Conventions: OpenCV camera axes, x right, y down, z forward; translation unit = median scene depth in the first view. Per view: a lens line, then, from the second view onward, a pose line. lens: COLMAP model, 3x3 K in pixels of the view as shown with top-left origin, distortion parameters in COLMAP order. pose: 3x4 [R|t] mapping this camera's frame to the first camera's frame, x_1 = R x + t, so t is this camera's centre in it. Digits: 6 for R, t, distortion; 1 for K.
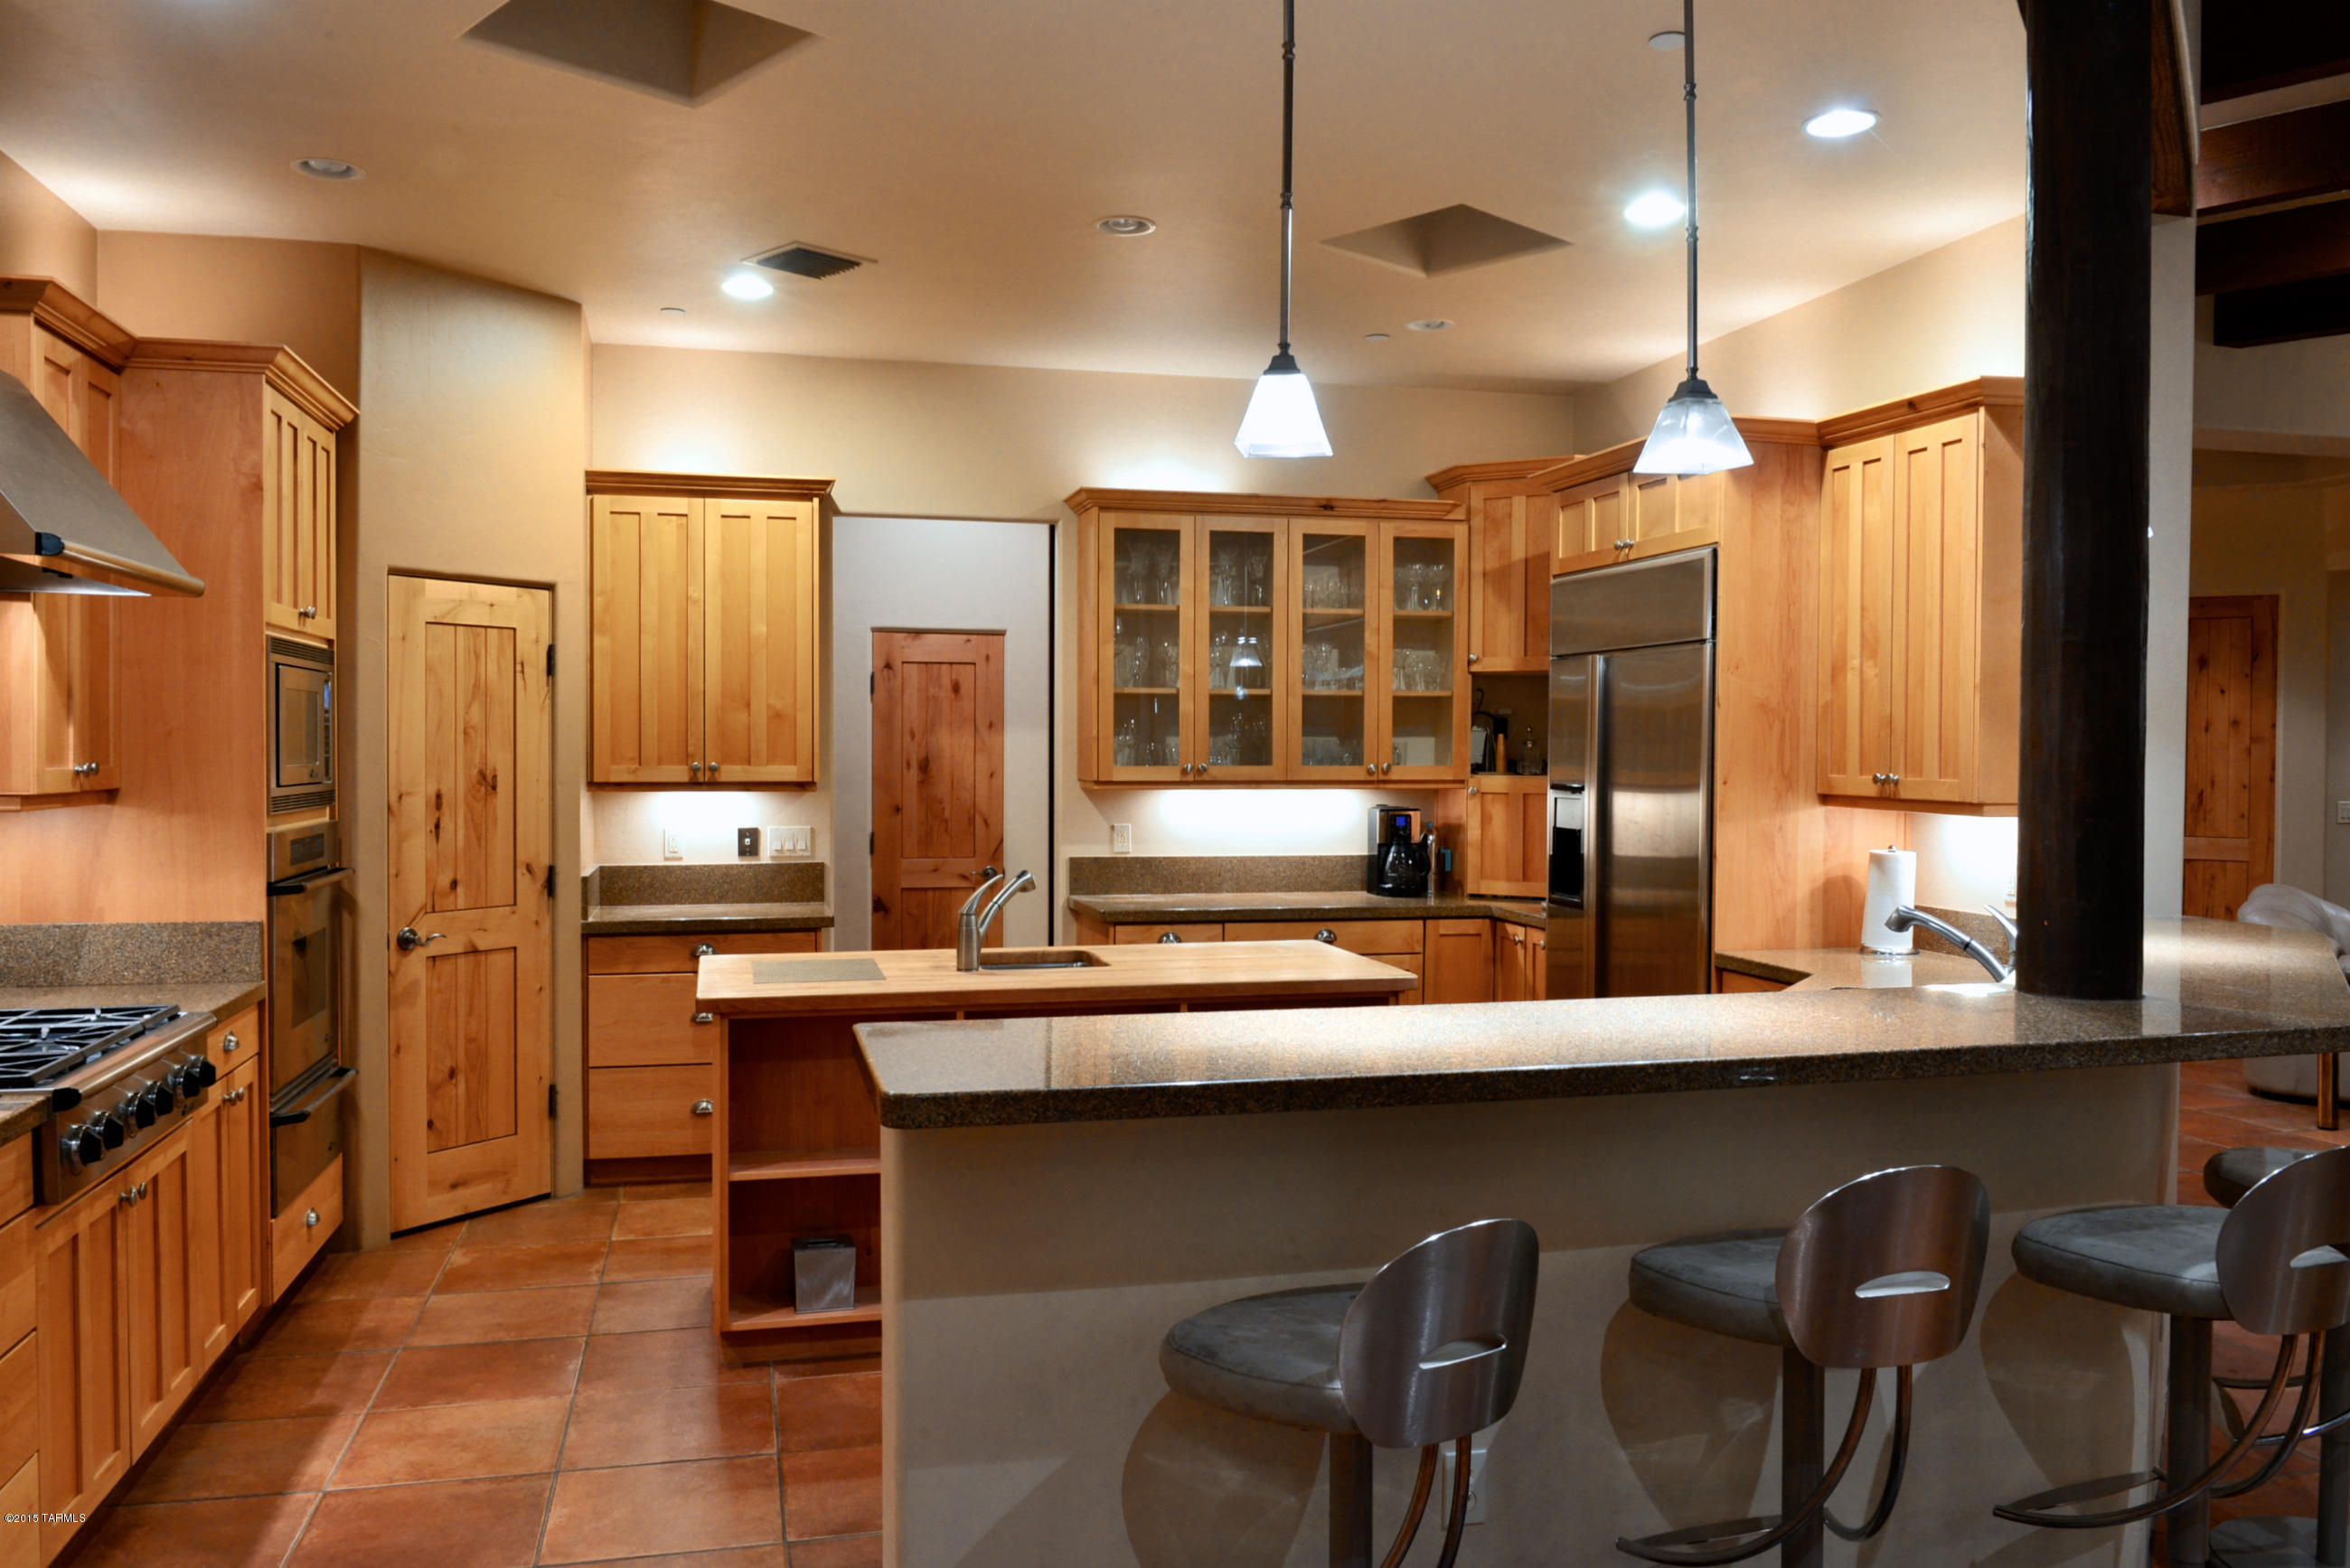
lens RADIAL K [[1771.0, 0, 1168.7], [0, 1771.0, 778.1], [0, 0, 1]] dist [-0.020580, -0.012669]
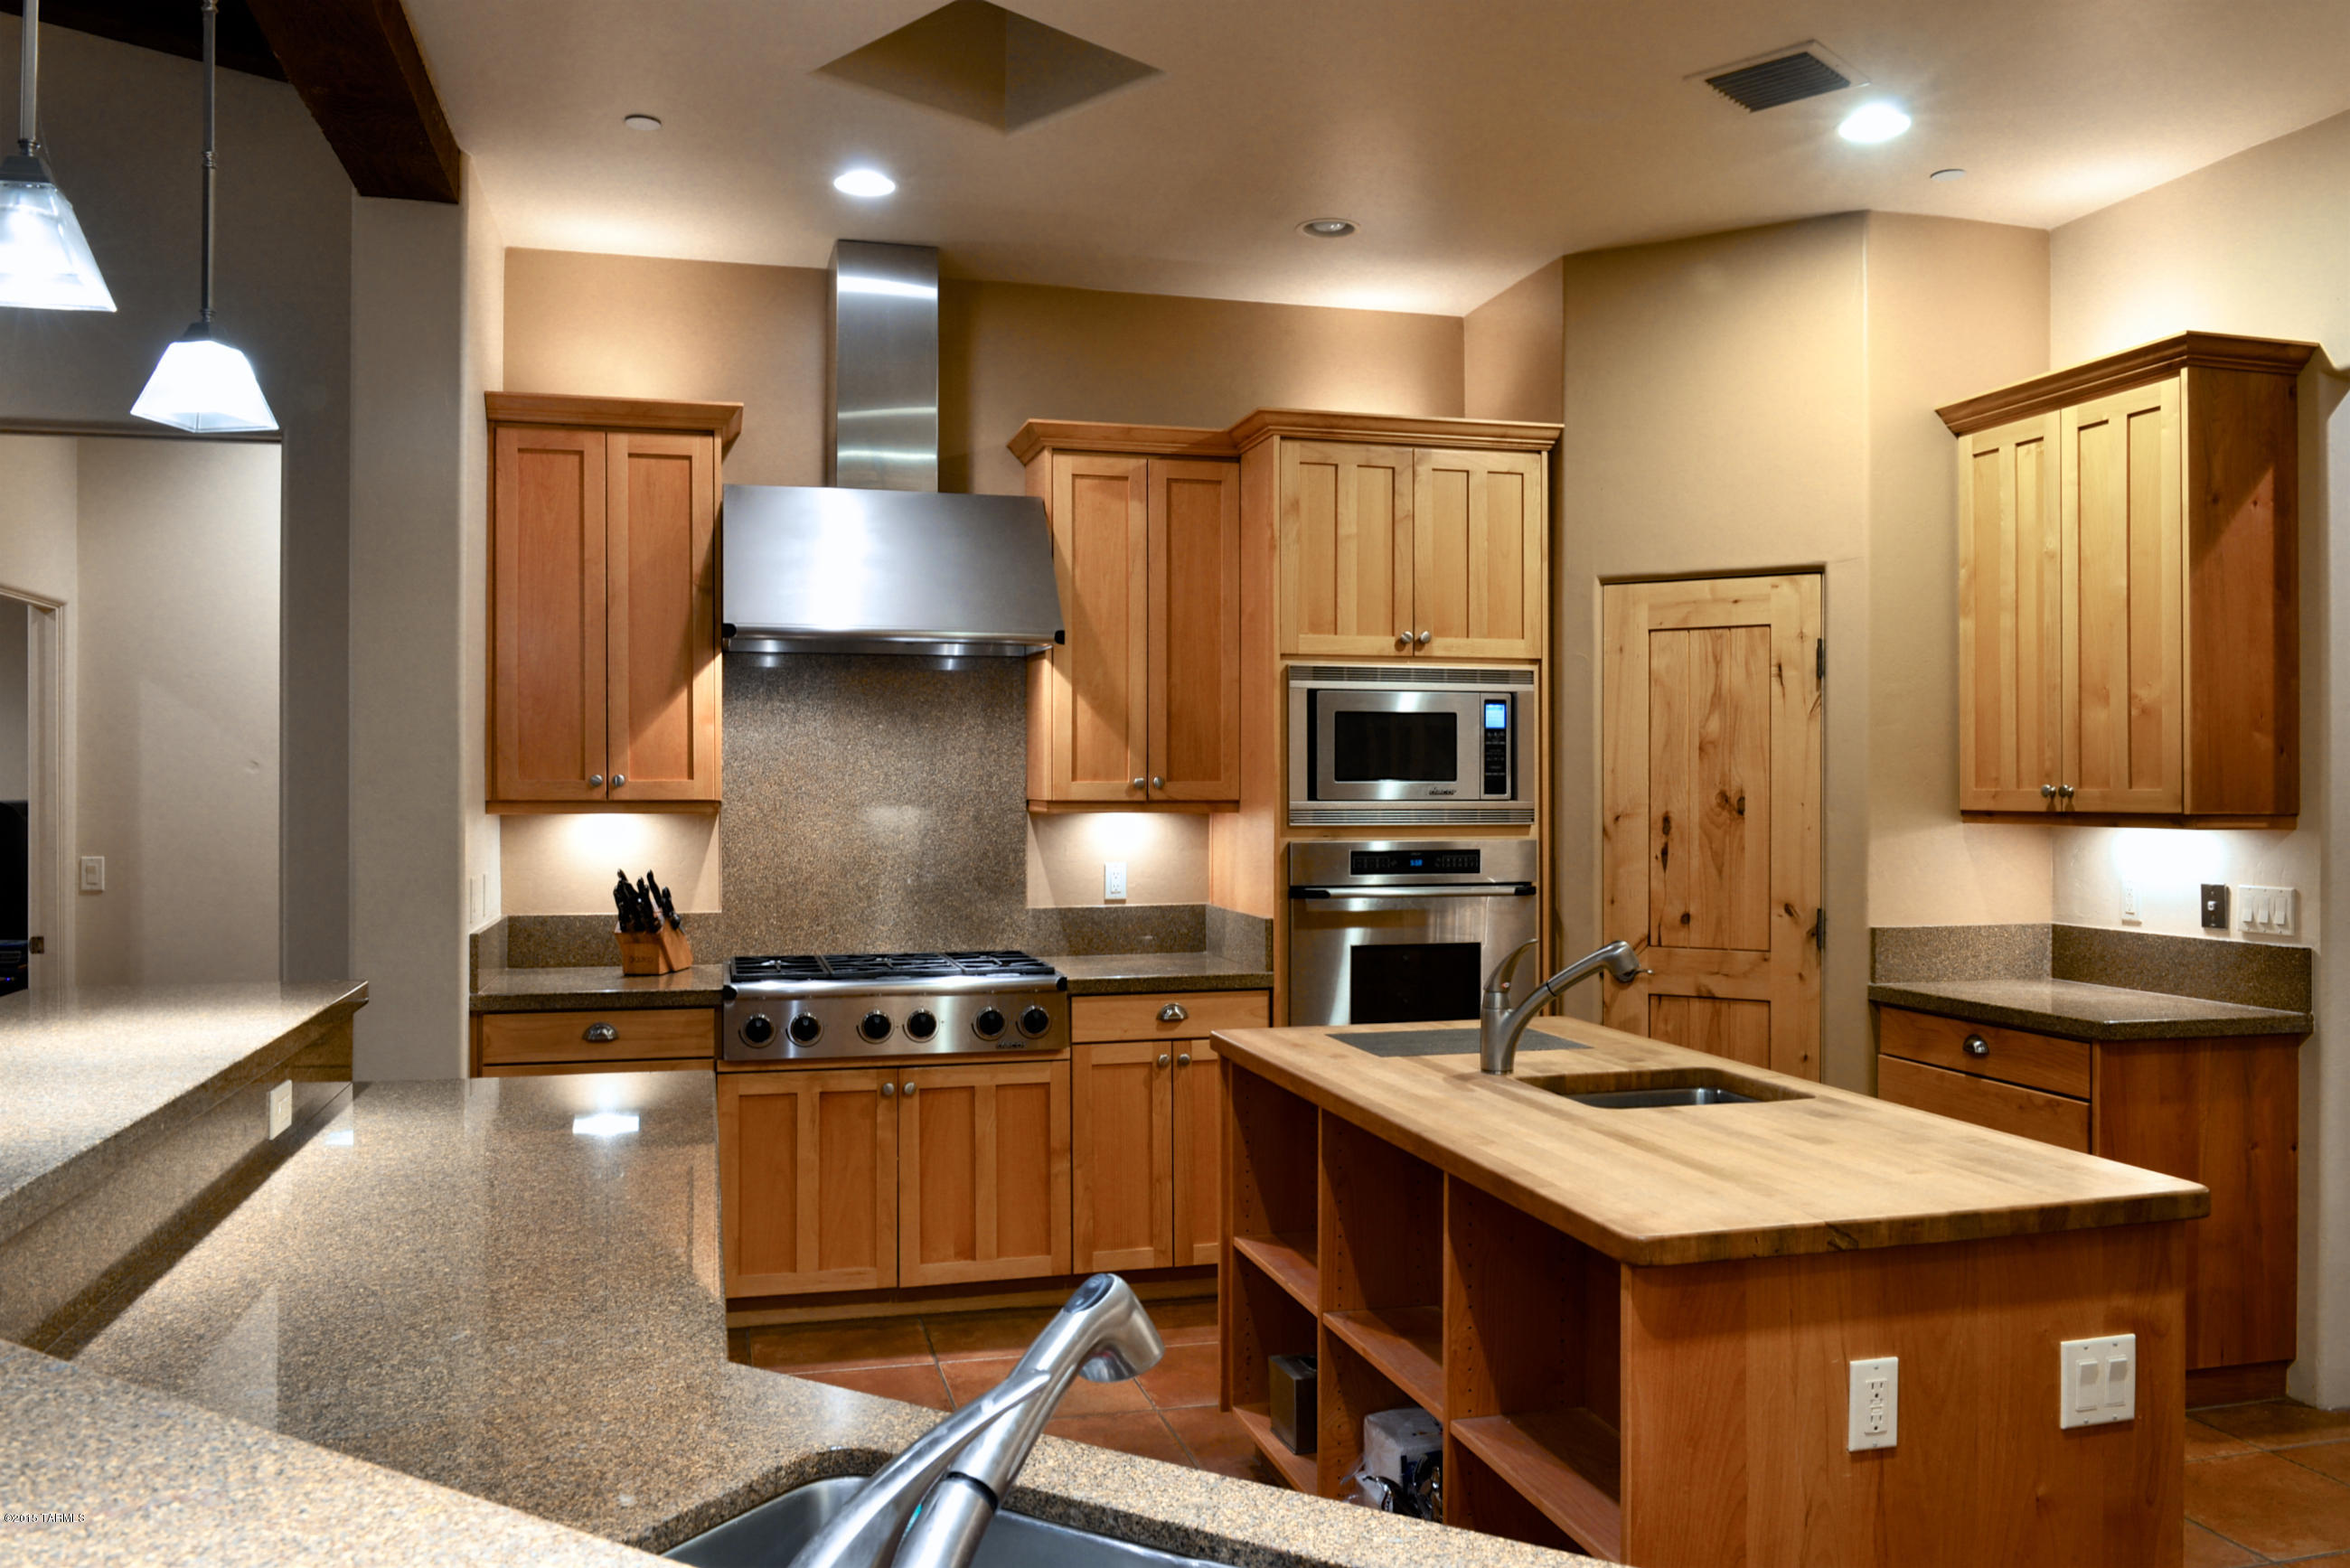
lens RADIAL K [[1771.0, 0, 1168.7], [0, 1771.0, 778.1], [0, 0, 1]] dist [-0.020580, -0.012669]
pose [[0.020066, -0.009808, -0.999751, 0.503829], [-0.018545, 0.999776, -0.010181, 0.003021], [0.999627, 0.018744, 0.019880, 0.742903]]
